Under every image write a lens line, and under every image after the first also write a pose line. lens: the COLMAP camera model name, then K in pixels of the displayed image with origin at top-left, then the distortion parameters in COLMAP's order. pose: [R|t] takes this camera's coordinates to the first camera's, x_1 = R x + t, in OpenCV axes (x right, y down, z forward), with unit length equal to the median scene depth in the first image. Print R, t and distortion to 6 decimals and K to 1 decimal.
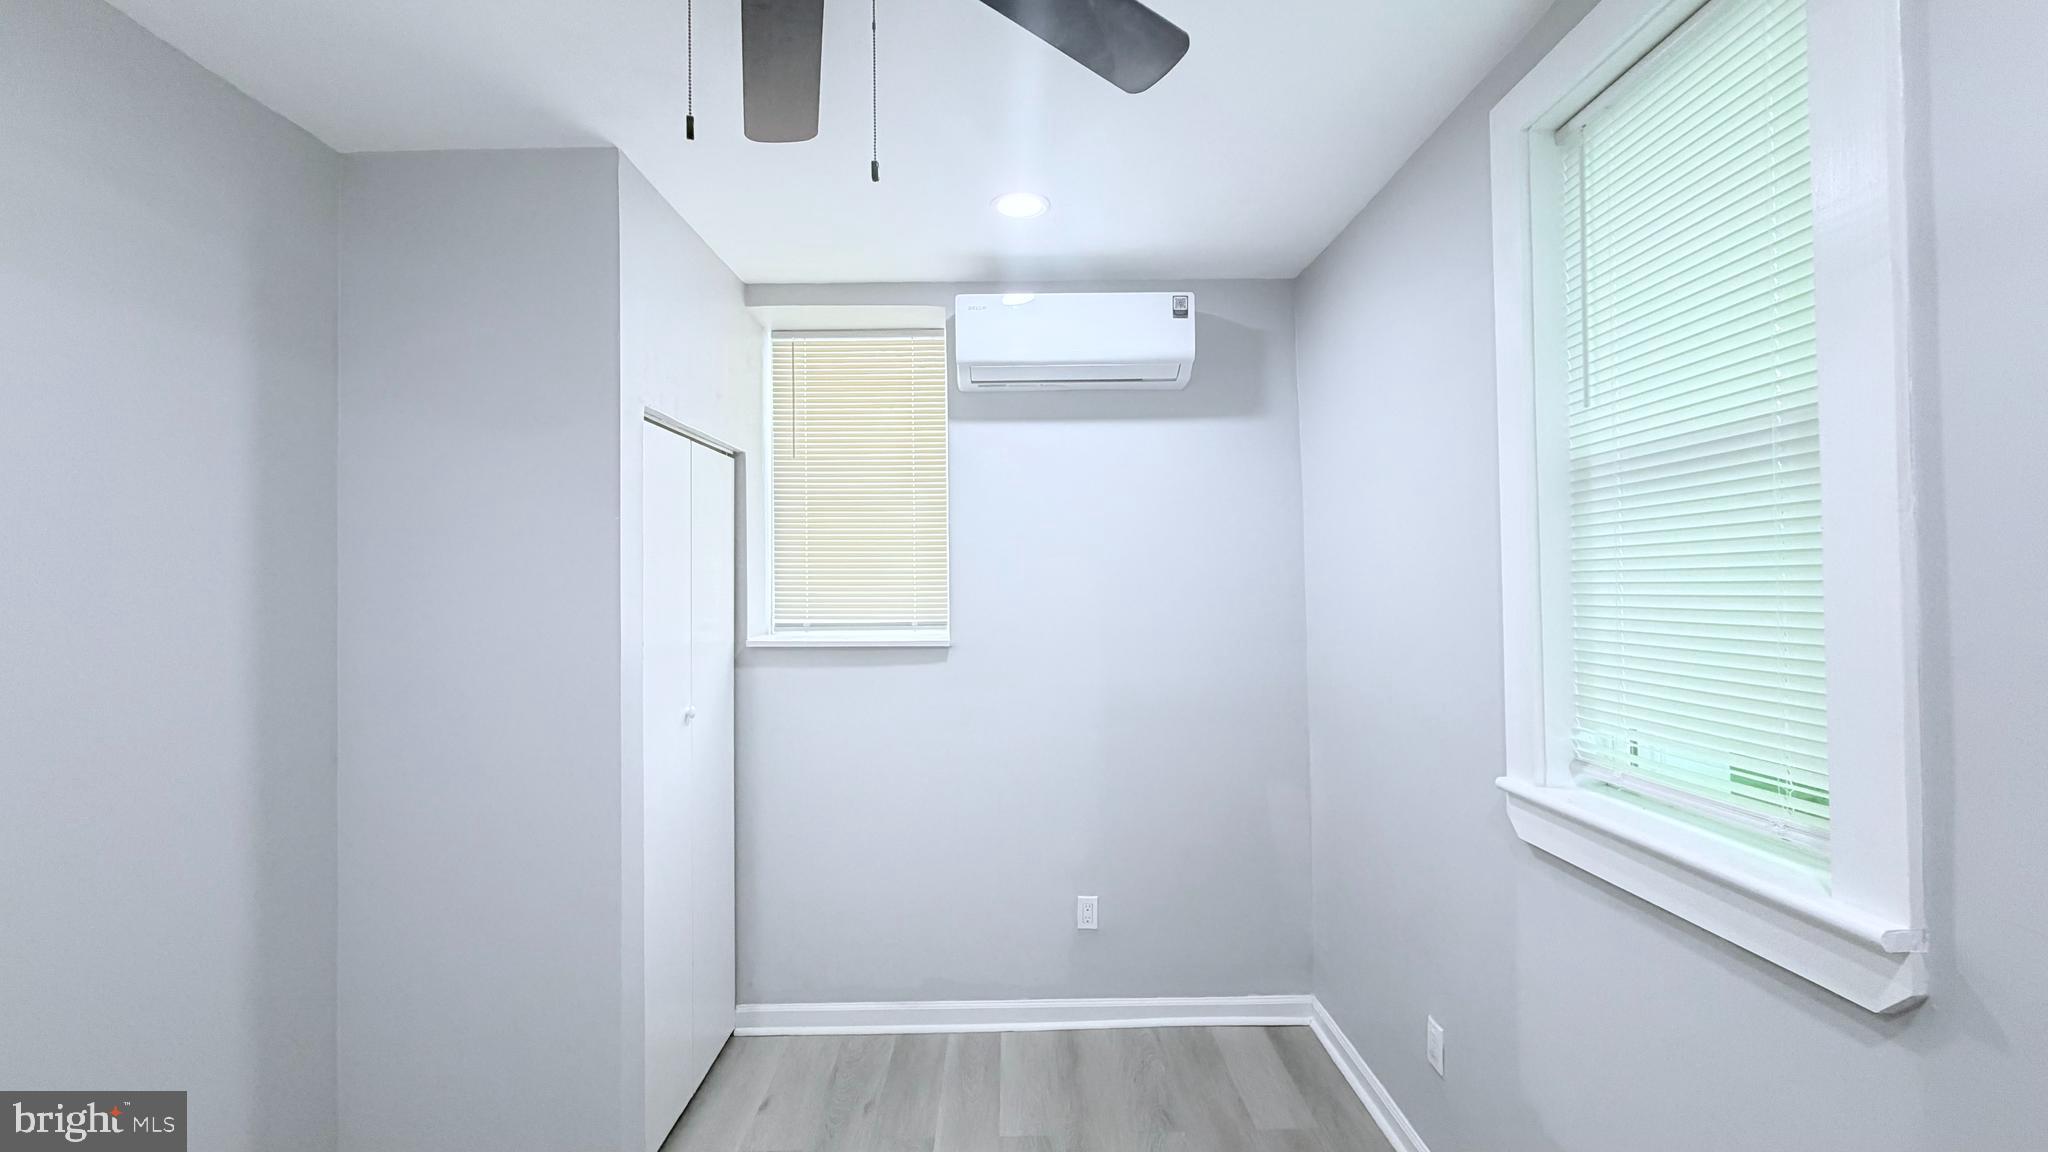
lens RADIAL K [[815.6, 0, 1022.4], [0, 815.6, 570.9], [0, 0, 1]] dist [-0.000903, 0.000462]
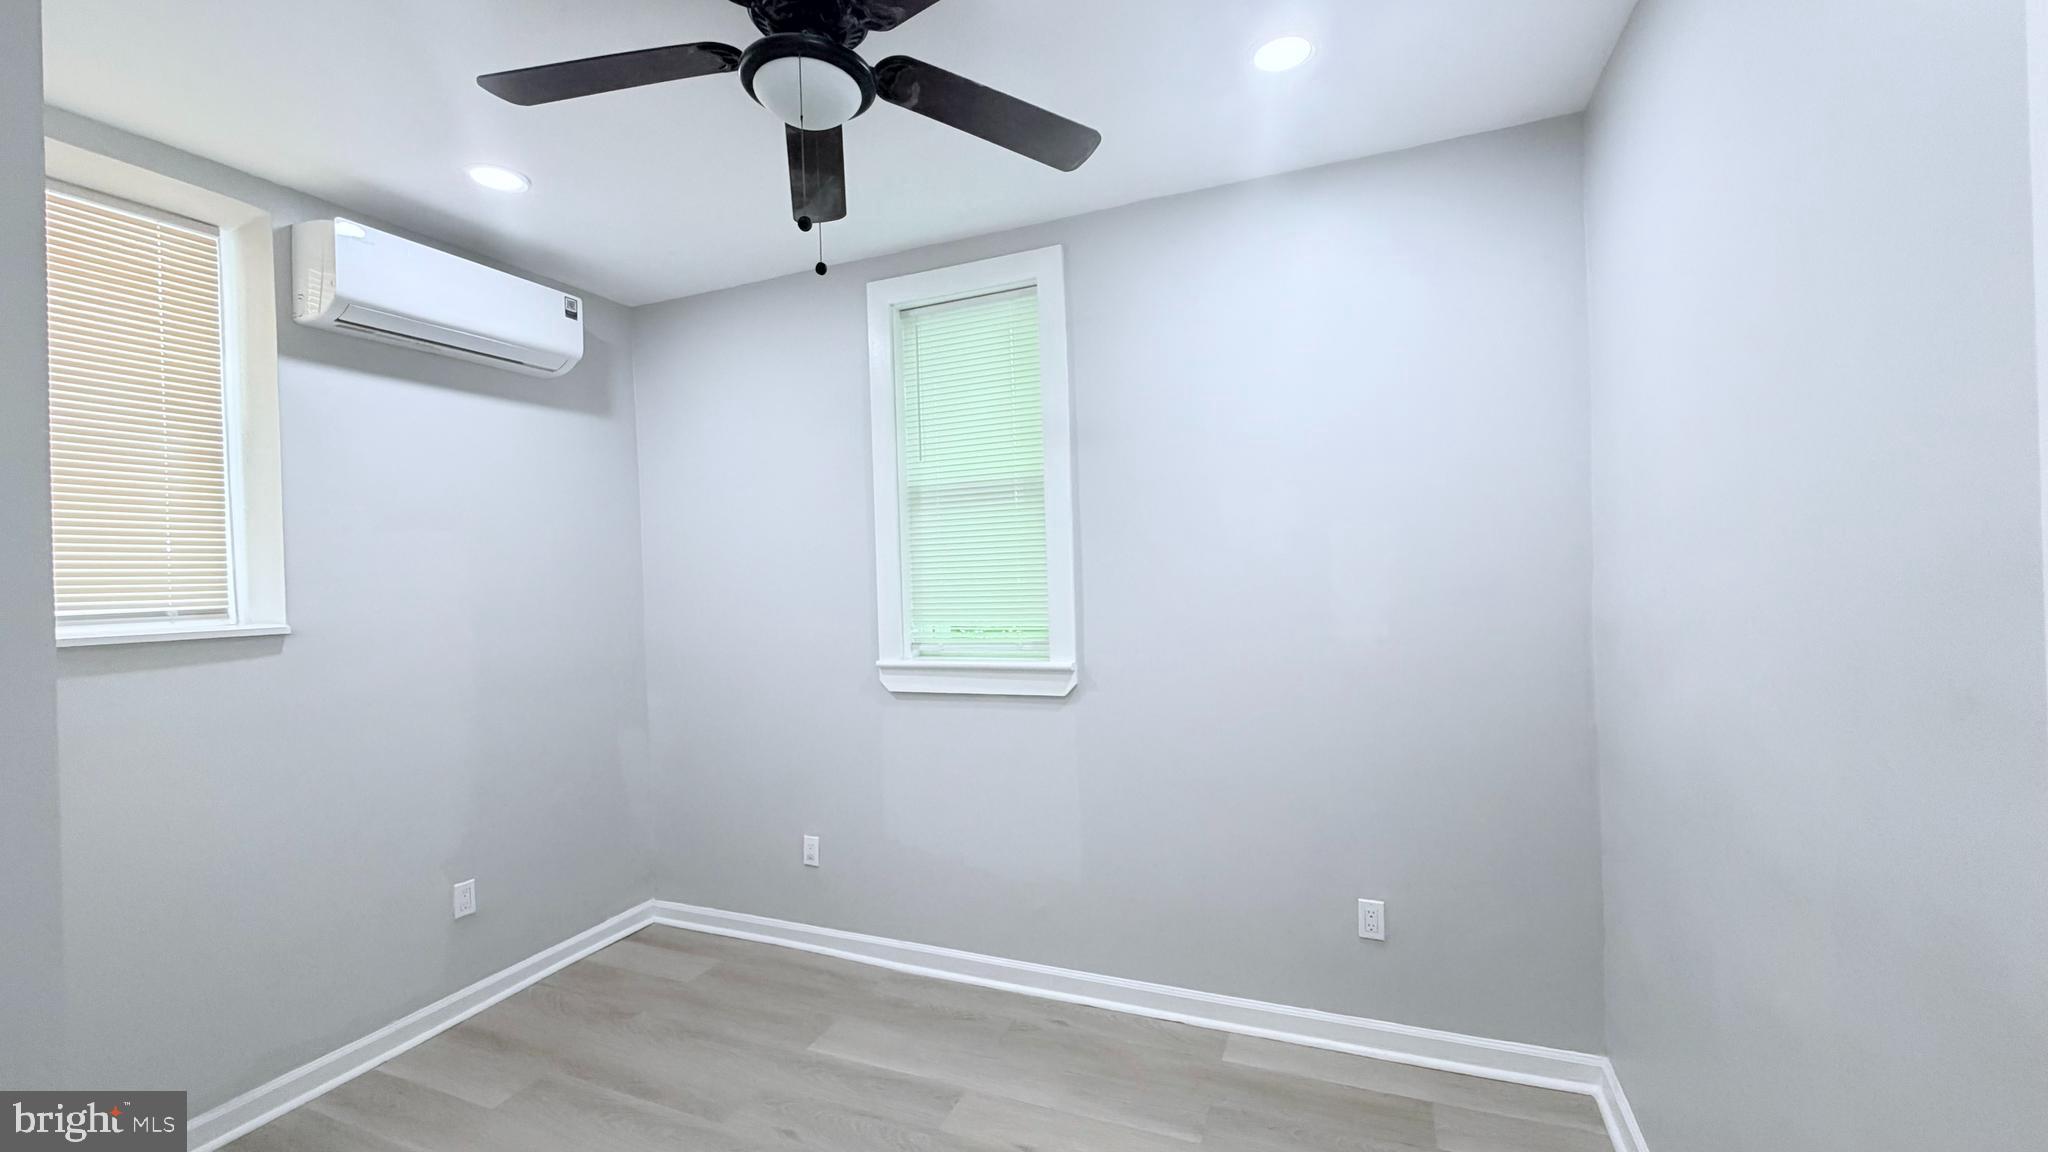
lens RADIAL K [[815.6, 0, 1008.8], [0, 815.6, 567.4], [0, 0, 1]] dist [-0.000903, 0.000462]
pose [[0.393692, 0.003521, 0.919236, -0.677671], [0.009973, 0.999917, -0.008101, 0.048841], [-0.919188, 0.012356, 0.393624, 0.025875]]
